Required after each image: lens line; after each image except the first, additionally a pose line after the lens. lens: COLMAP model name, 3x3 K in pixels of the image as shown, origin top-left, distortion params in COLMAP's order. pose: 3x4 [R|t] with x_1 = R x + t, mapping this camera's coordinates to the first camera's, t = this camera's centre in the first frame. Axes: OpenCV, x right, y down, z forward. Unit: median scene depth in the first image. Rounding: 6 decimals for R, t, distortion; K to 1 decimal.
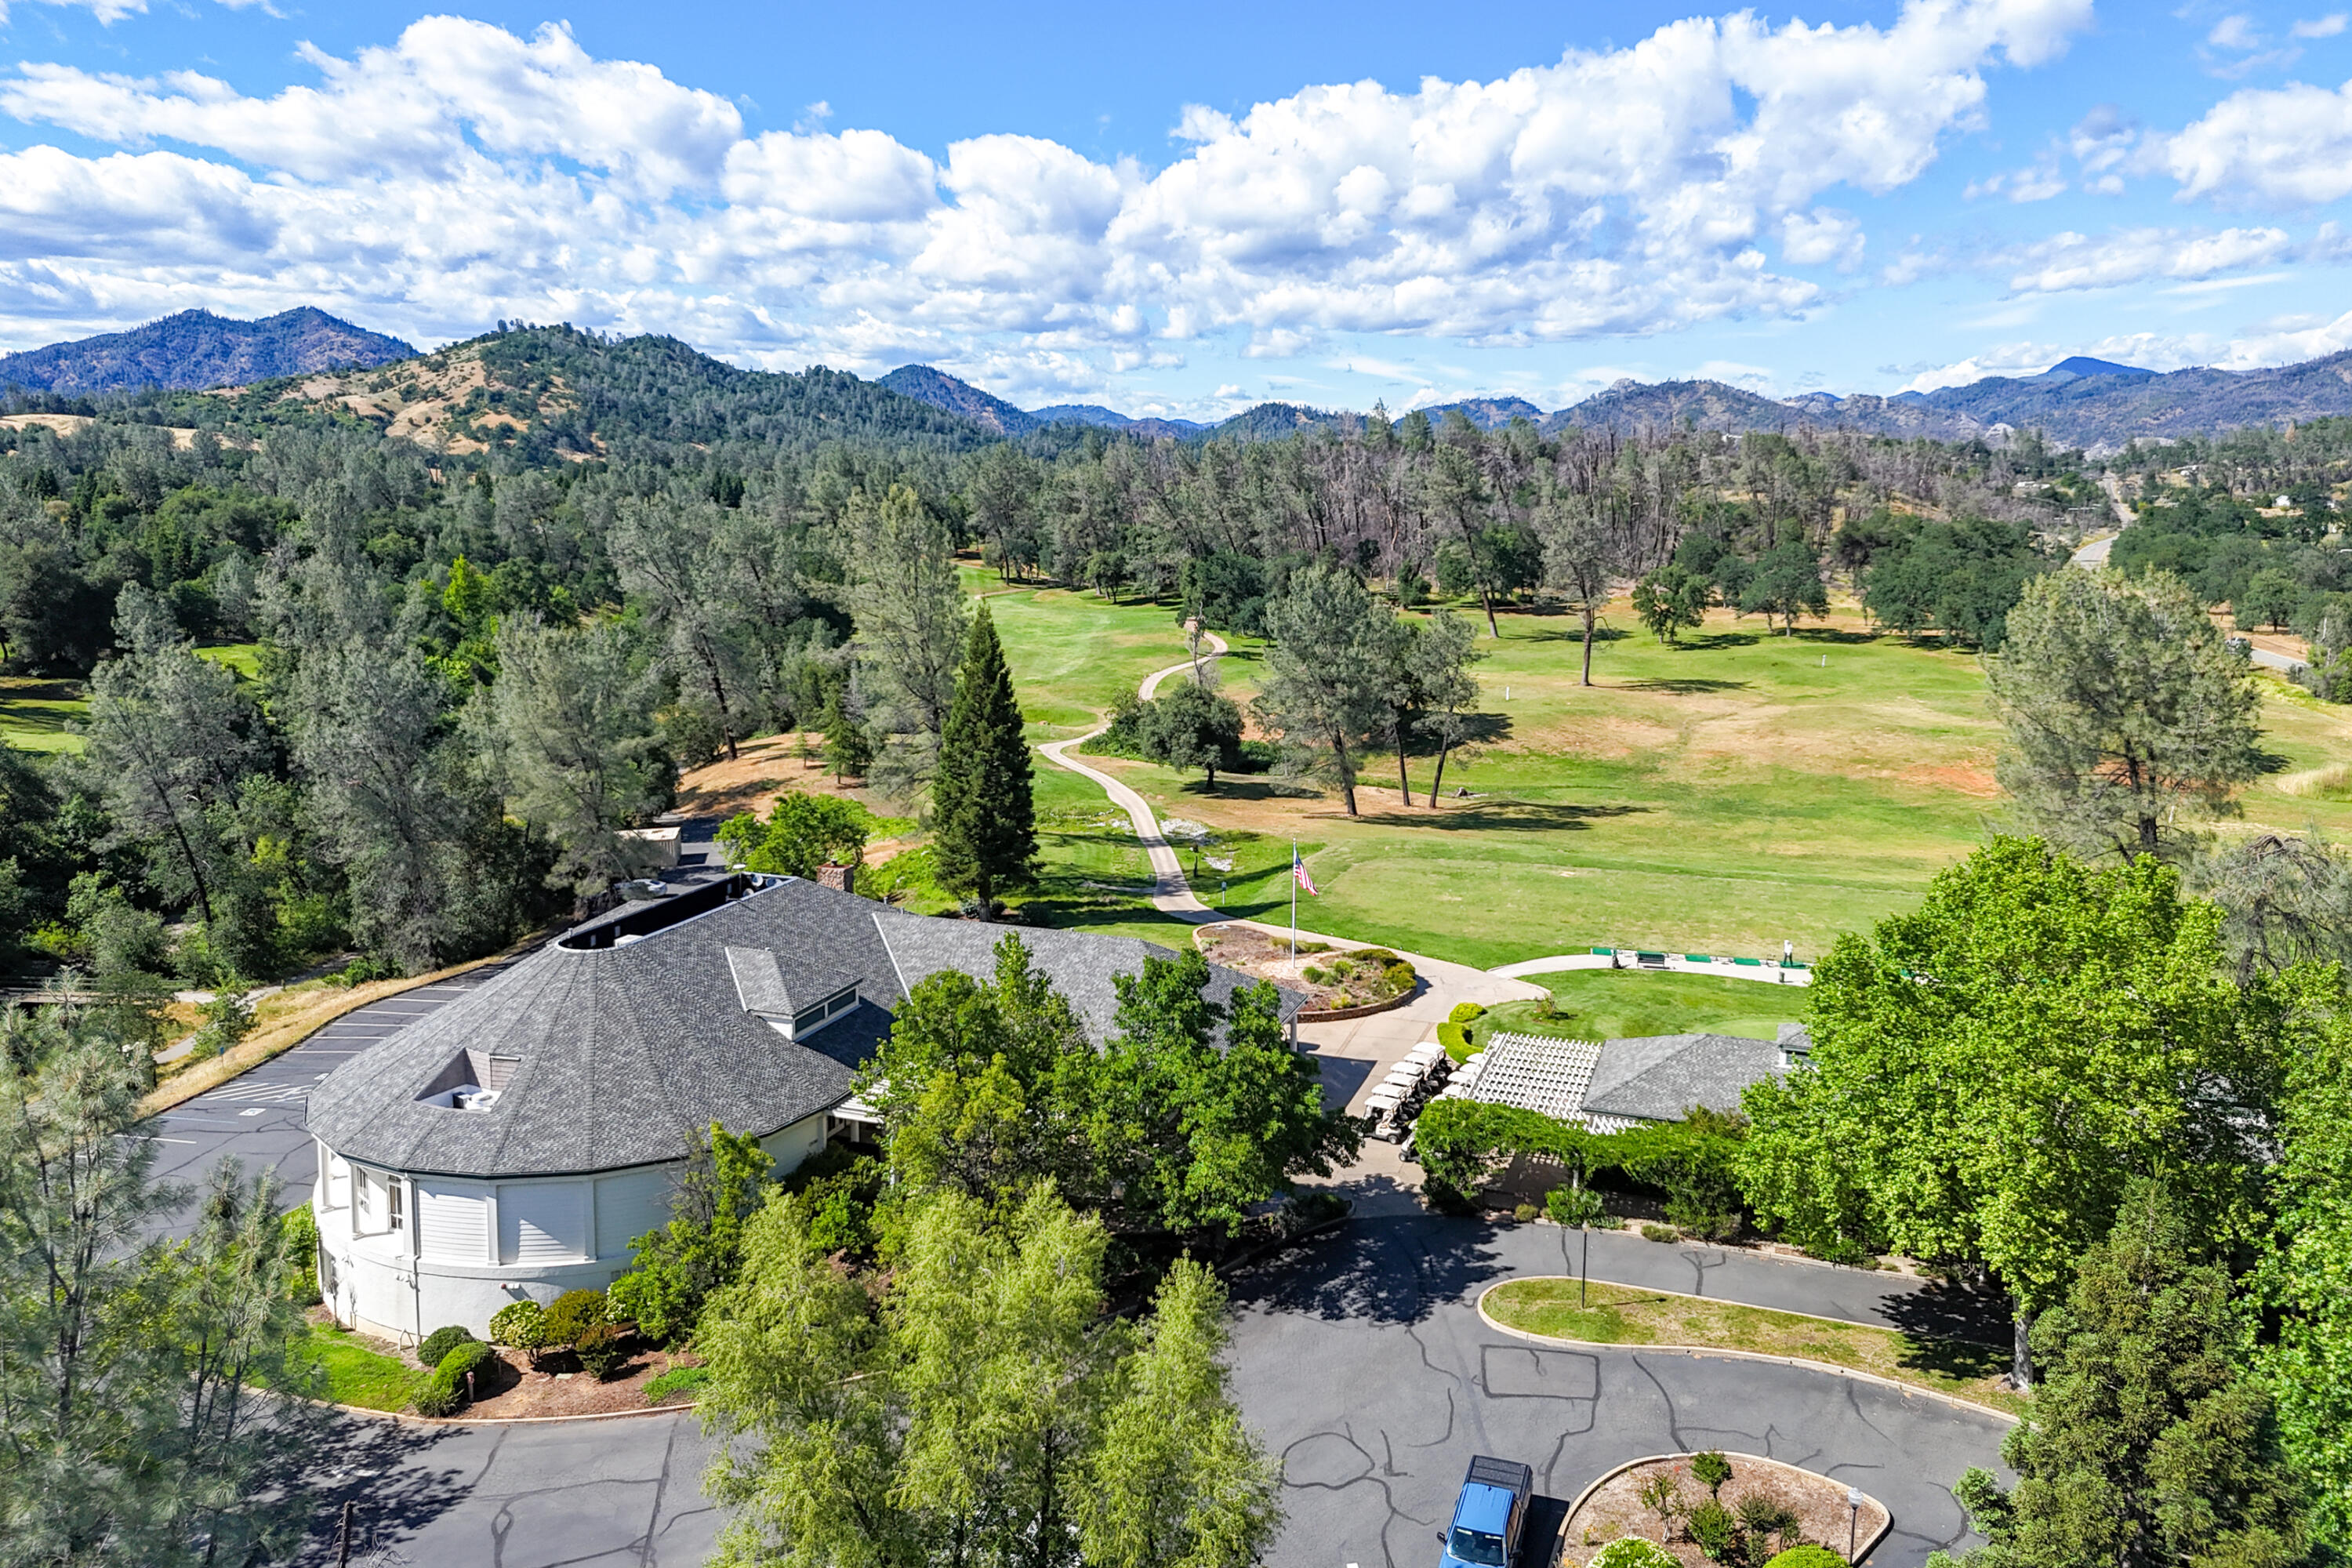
lens RADIAL K [[1678.1, 0, 1174.5], [0, 1678.1, 754.9], [0, 0, 1]] dist [0.032343, 0.005707]
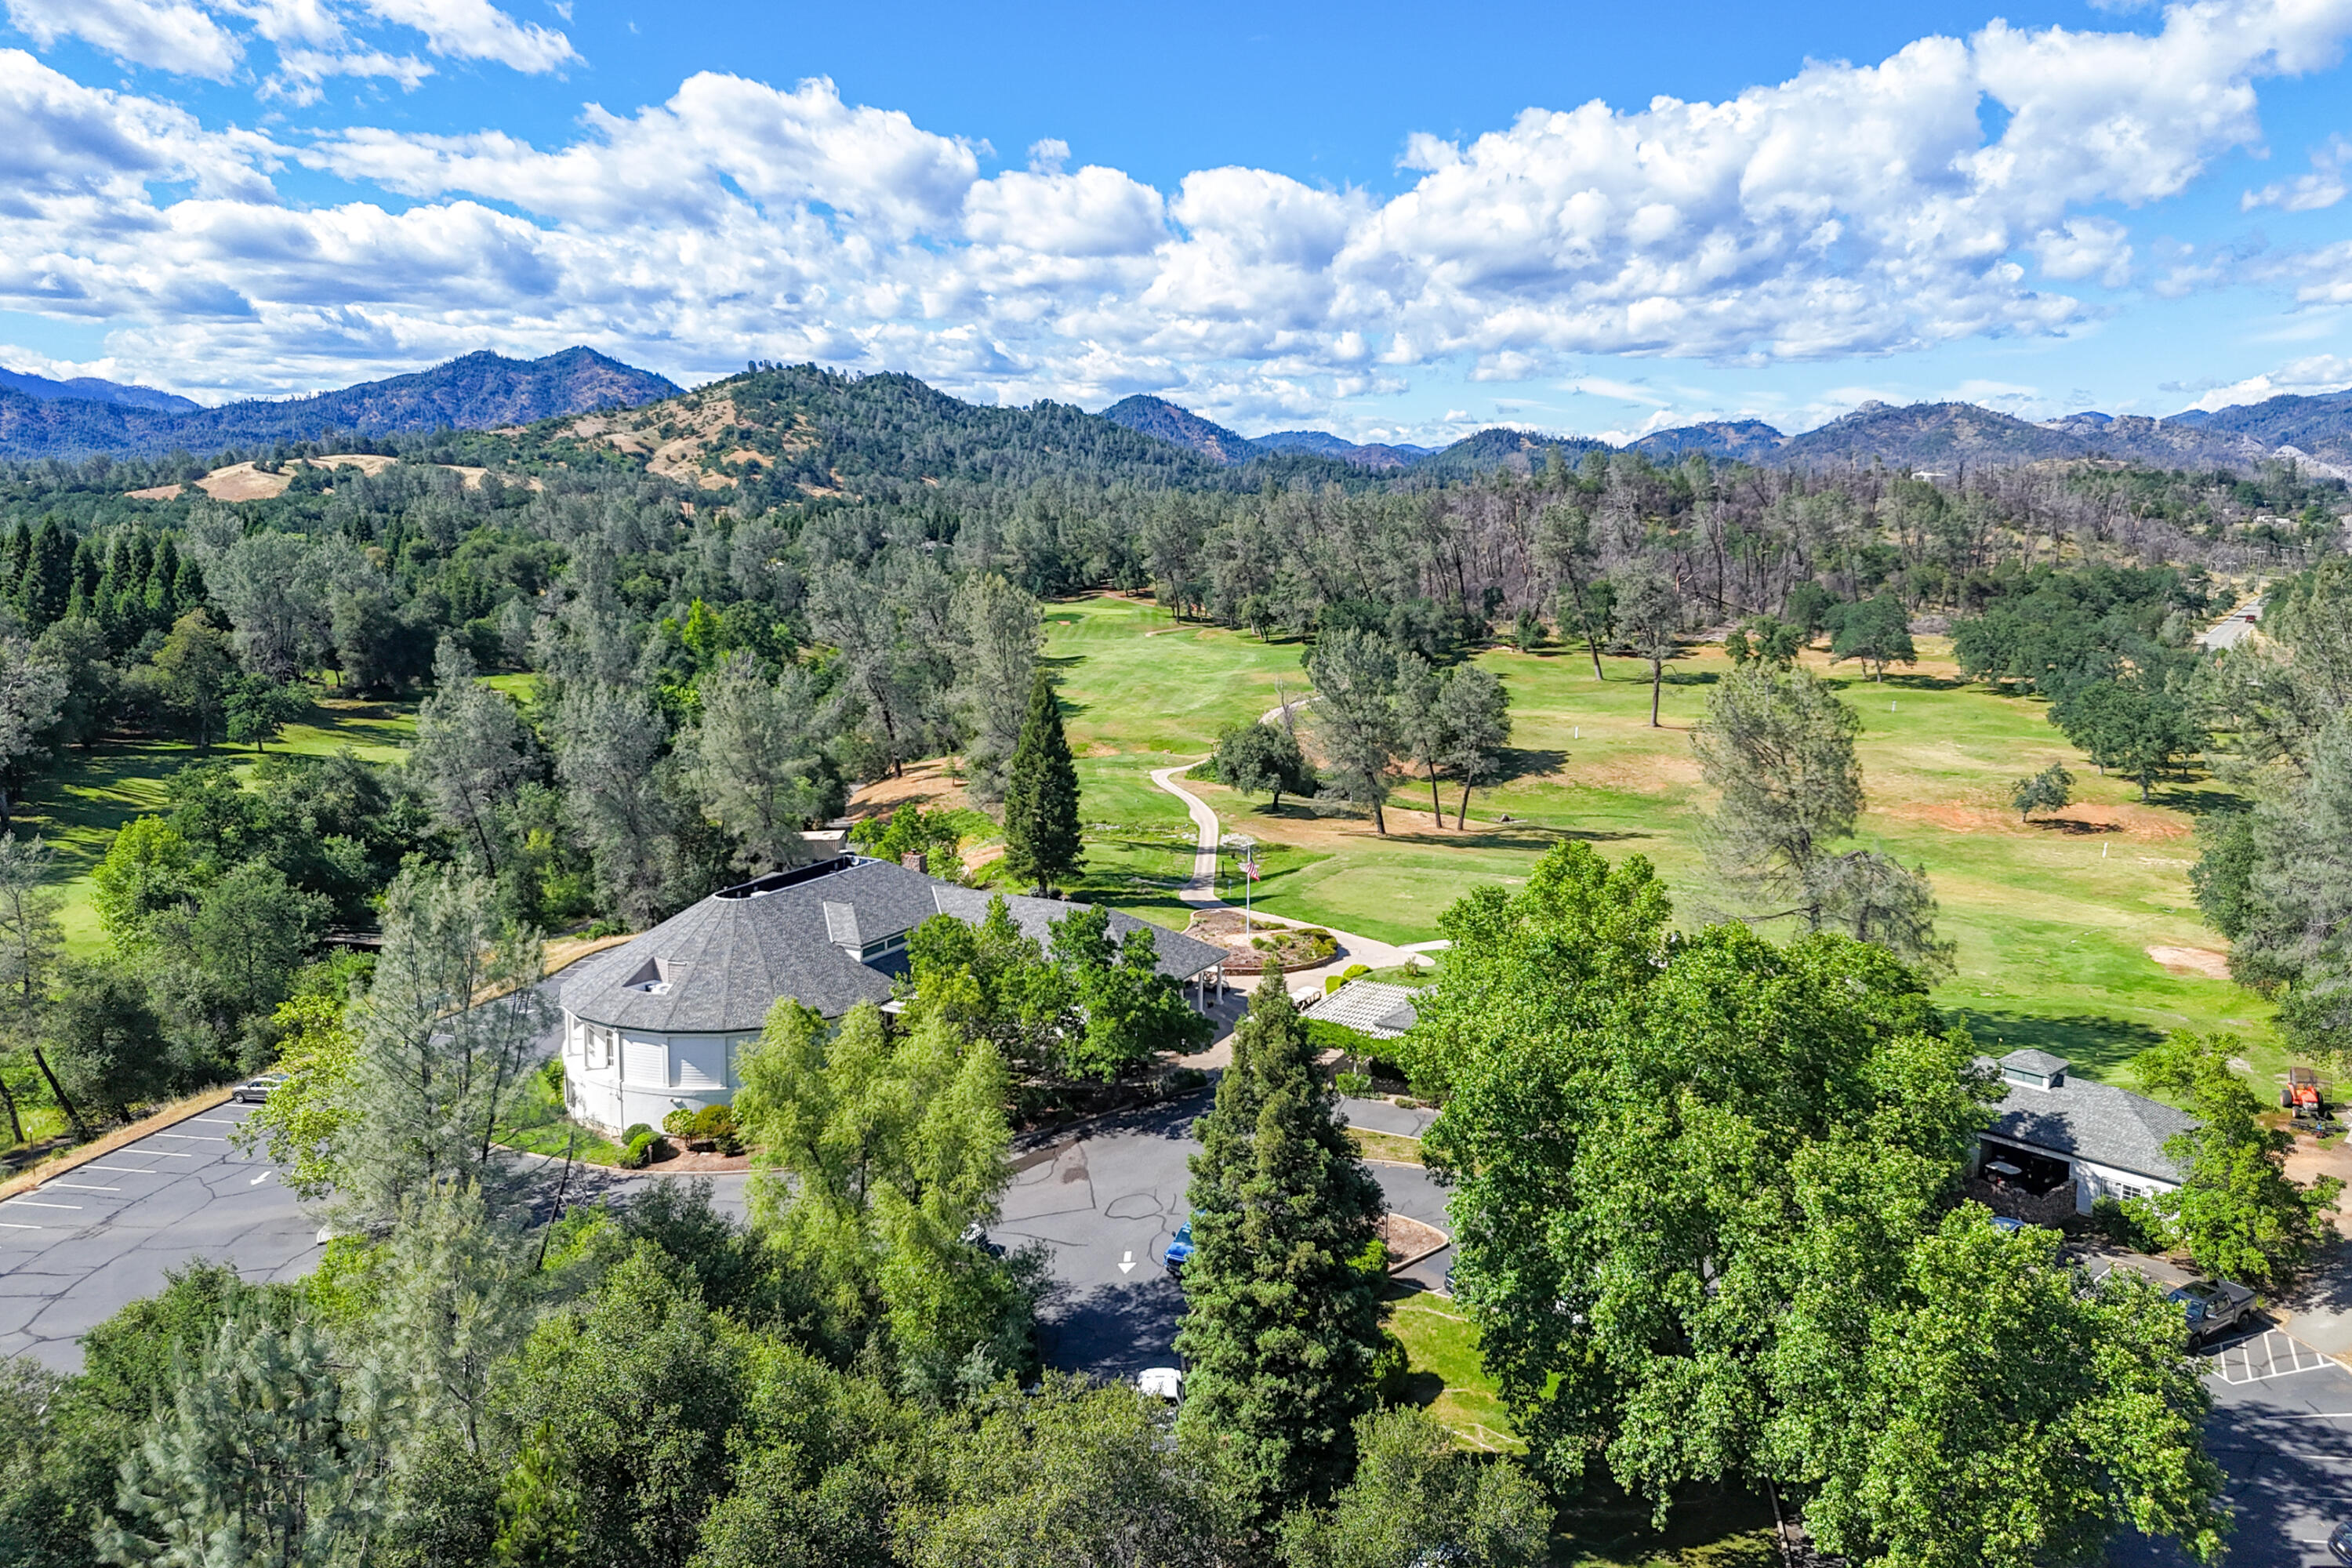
lens RADIAL K [[1686.3, 0, 1181.1], [0, 1686.3, 757.3], [0, 0, 1]] dist [0.066955, -0.062144]
pose [[0.991590, 0.017390, -0.128248, 0.051528], [-0.019135, 0.999740, -0.012387, -0.000553], [0.127999, 0.014737, 0.991665, -0.098649]]
